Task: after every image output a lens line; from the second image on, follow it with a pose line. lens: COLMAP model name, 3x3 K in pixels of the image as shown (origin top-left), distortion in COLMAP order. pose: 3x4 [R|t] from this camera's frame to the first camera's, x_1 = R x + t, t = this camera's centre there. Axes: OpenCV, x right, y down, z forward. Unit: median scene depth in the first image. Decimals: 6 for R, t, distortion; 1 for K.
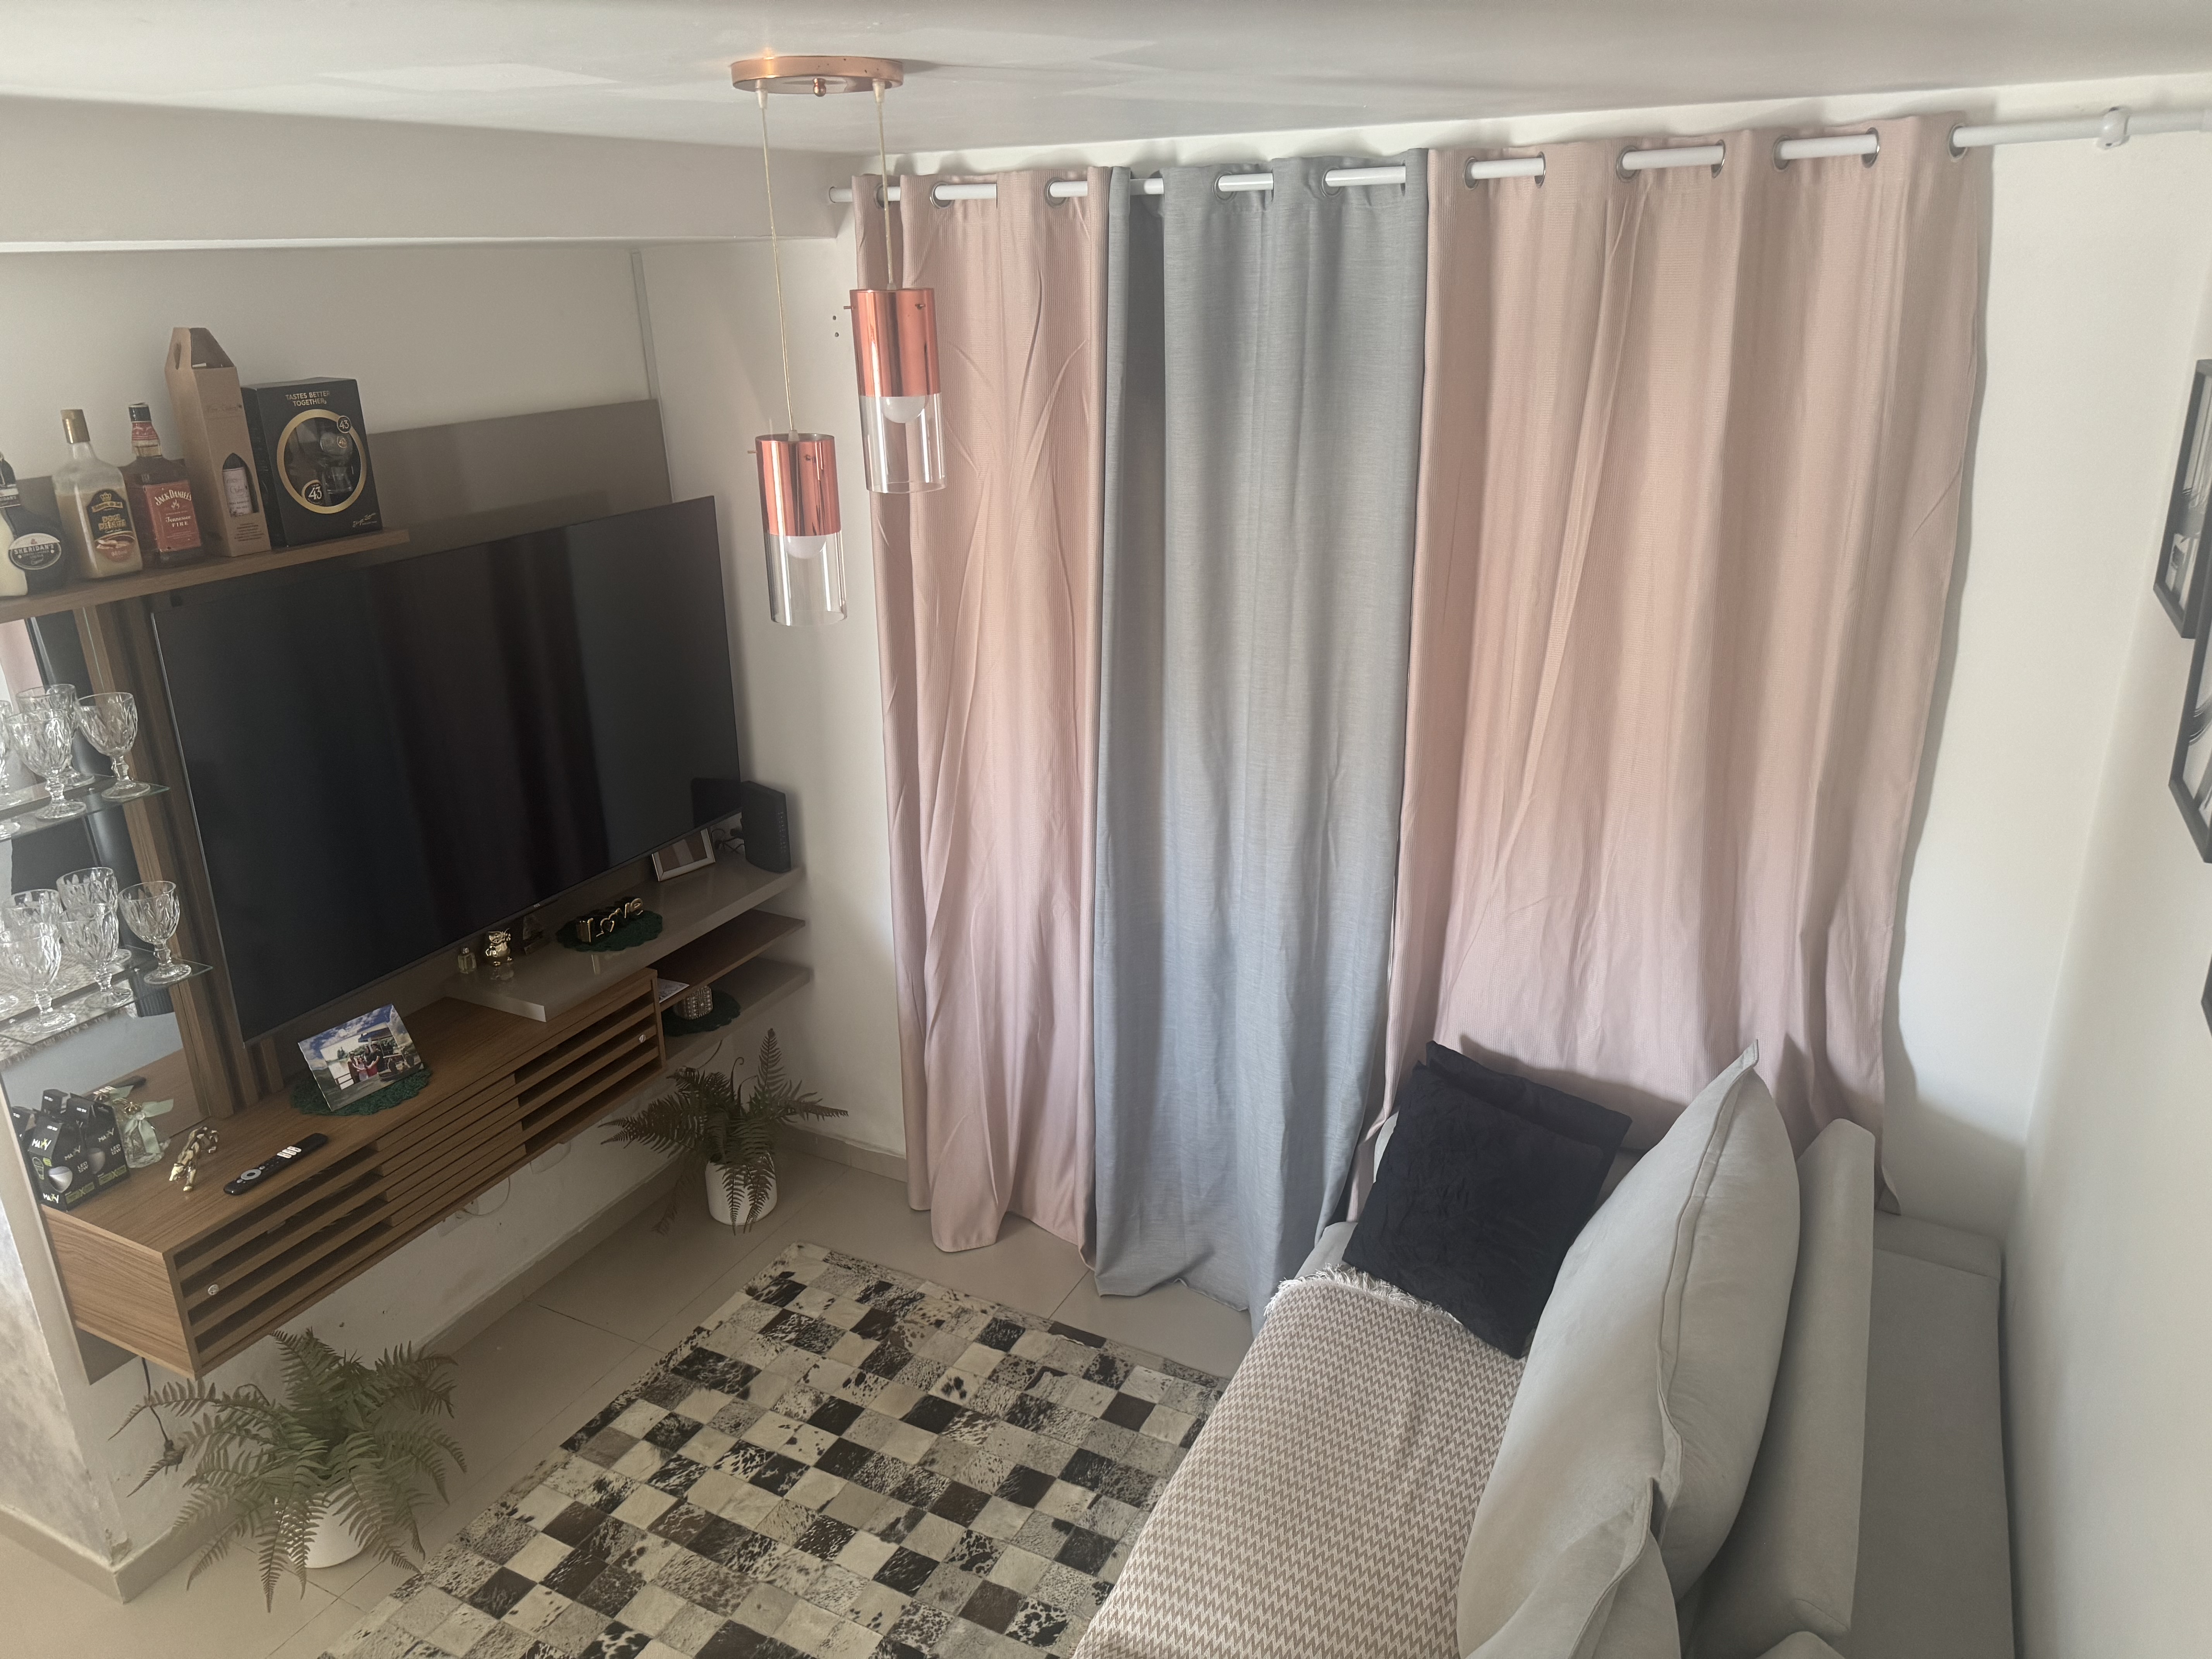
lens RADIAL K [[1556.4, 0, 1106.0], [0, 1556.4, 829.5], [0, 0, 1]] dist [0.086475, -0.131045]
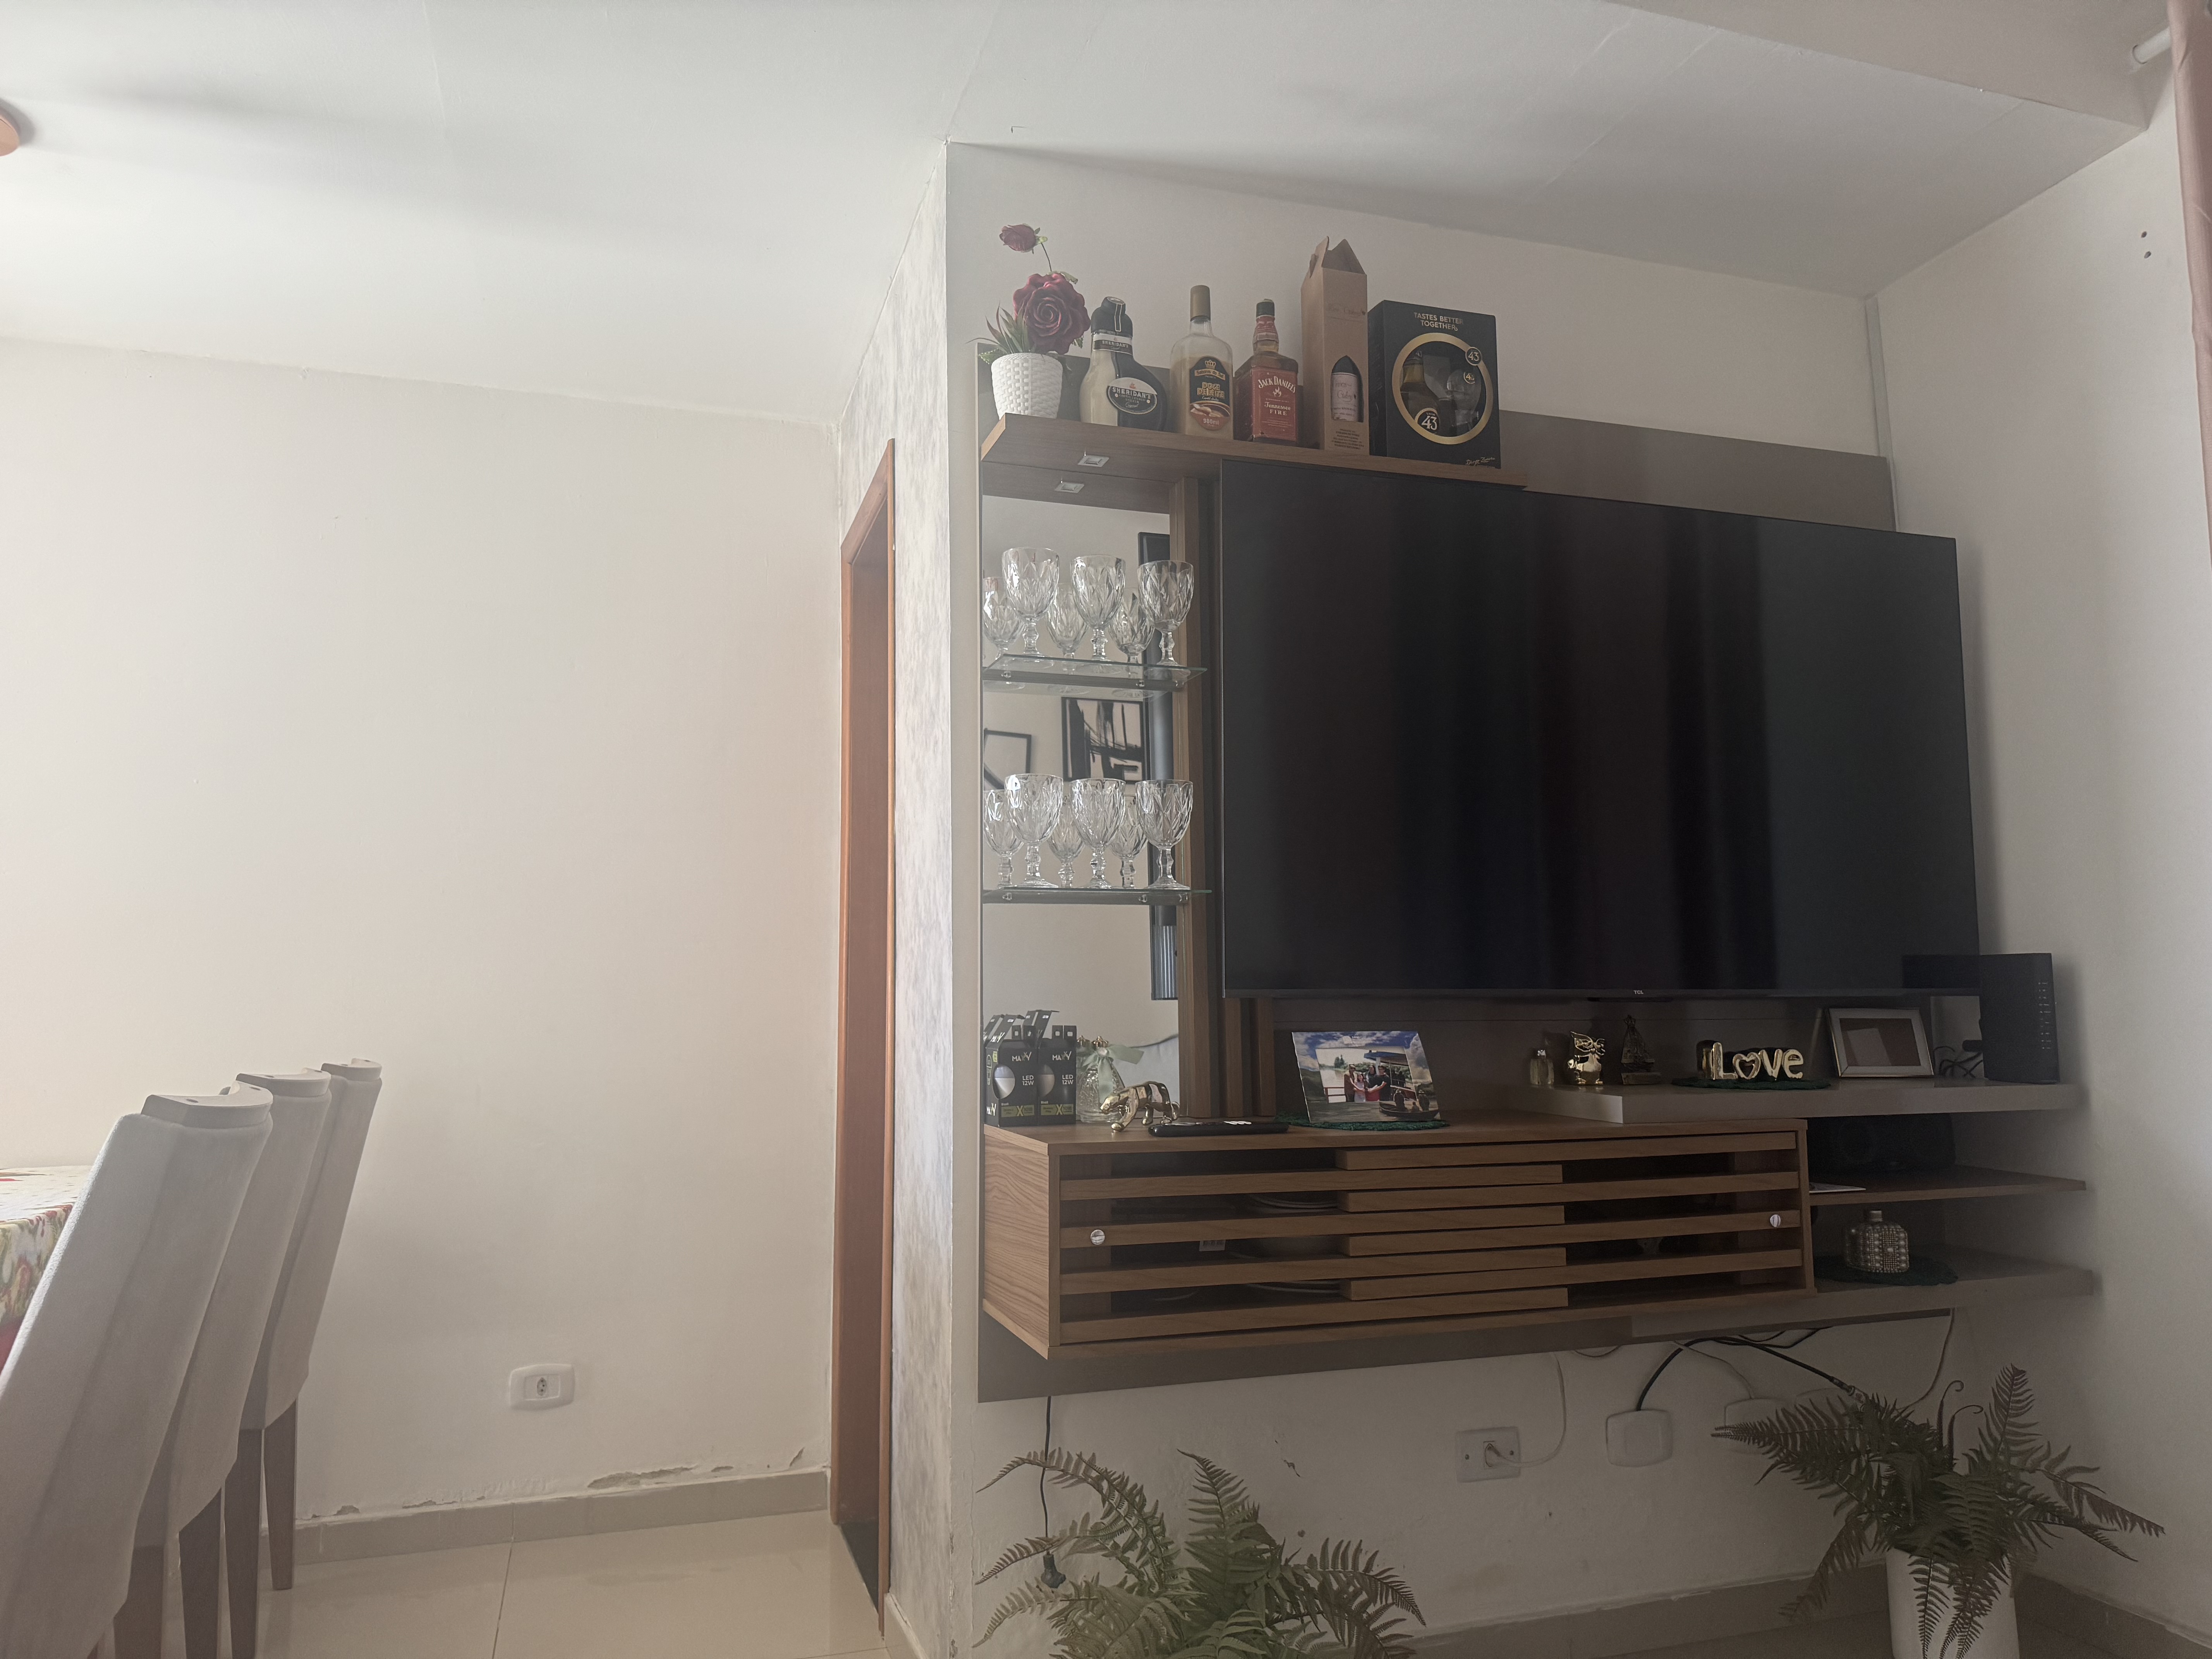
lens RADIAL K [[1476.6, 0, 1070.6], [0, 1476.6, 825.4], [0, 0, 1]] dist [0.079221, -0.097129]
pose [[0.694071, -0.068594, -0.716631, -0.051707], [-0.255896, 0.906933, -0.334650, 0.305886], [0.672891, 0.415654, 0.611923, 0.417164]]
